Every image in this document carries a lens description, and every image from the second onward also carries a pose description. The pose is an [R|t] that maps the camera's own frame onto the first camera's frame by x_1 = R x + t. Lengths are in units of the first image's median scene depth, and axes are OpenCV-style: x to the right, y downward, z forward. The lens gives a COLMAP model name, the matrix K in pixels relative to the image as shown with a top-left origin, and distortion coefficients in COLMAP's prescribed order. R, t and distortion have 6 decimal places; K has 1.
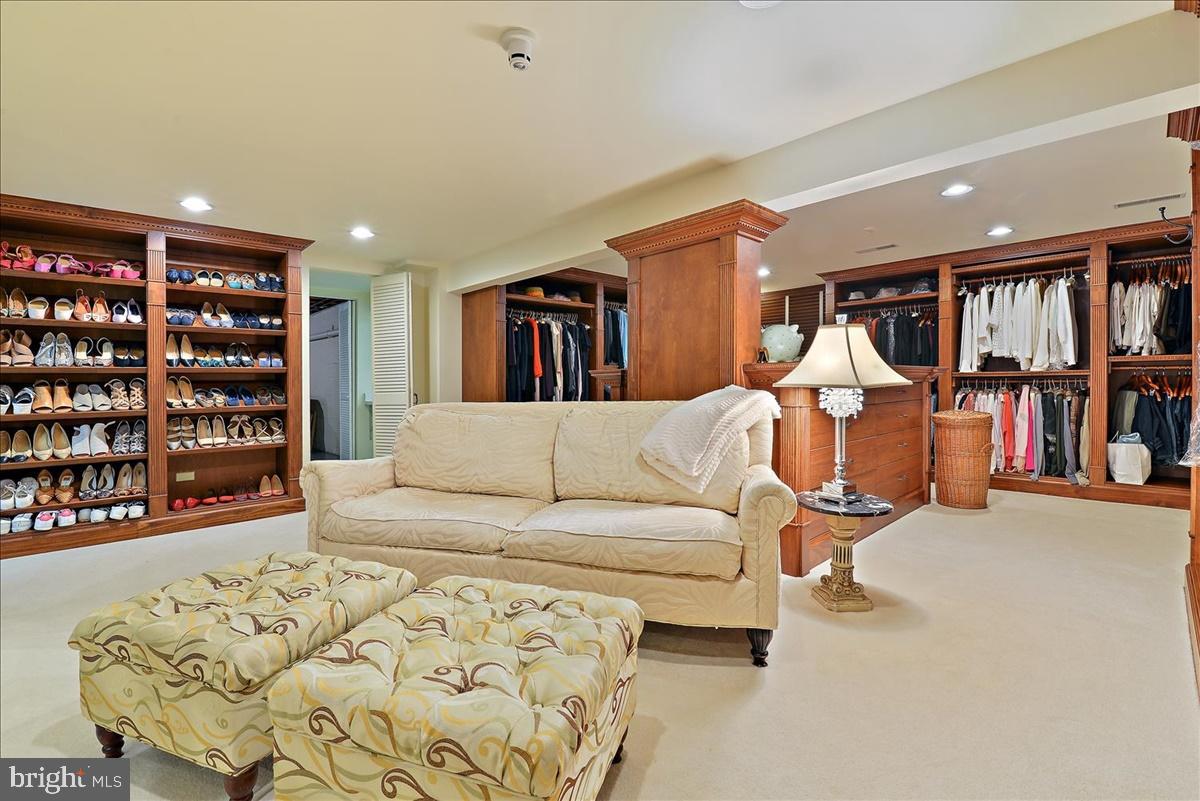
lens RADIAL K [[534.4, 0, 600.0], [0, 534.4, 400.5], [0, 0, 1]] dist [-0.001808, -0.000285]
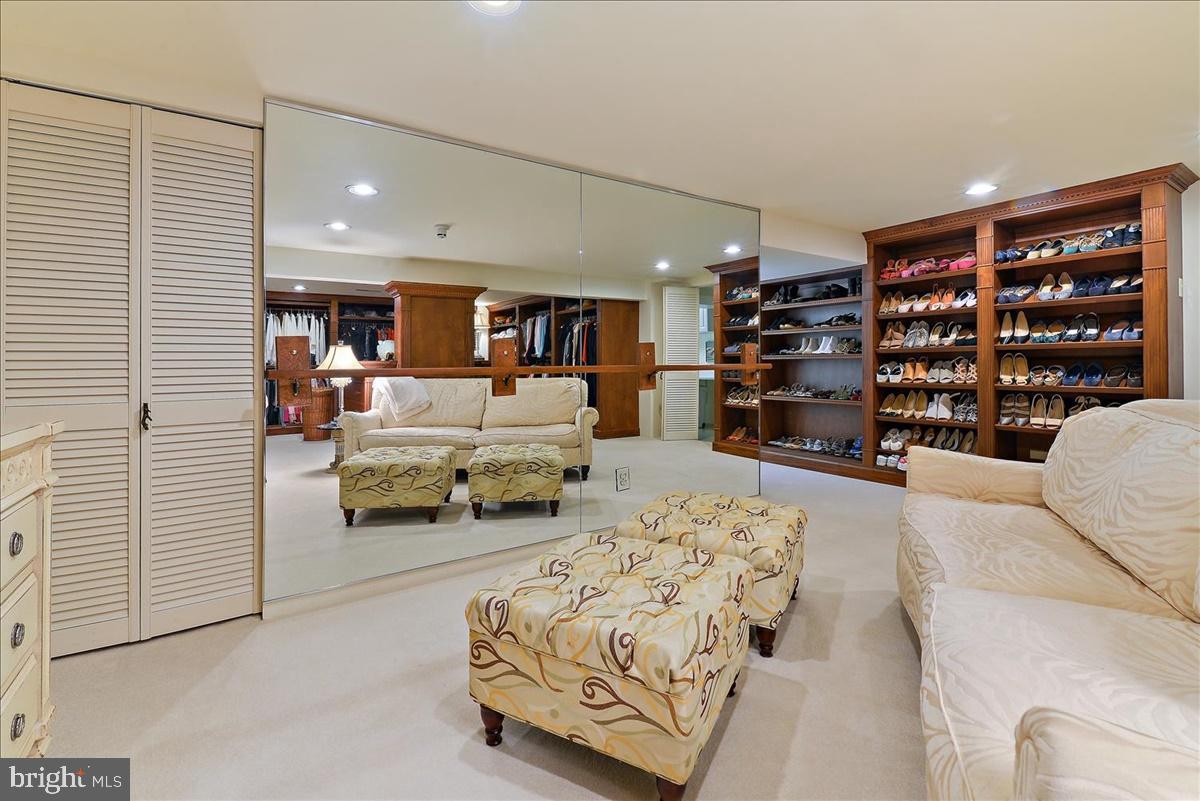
lens RADIAL K [[541.8, 0, 599.6], [0, 541.8, 356.0], [0, 0, 1]] dist [-0.000737, -0.000125]
pose [[-0.170871, 0.002692, -0.985290, 0.378520], [-0.021989, 0.999737, 0.006545, -0.031405], [0.985048, 0.022783, -0.170767, 0.424289]]
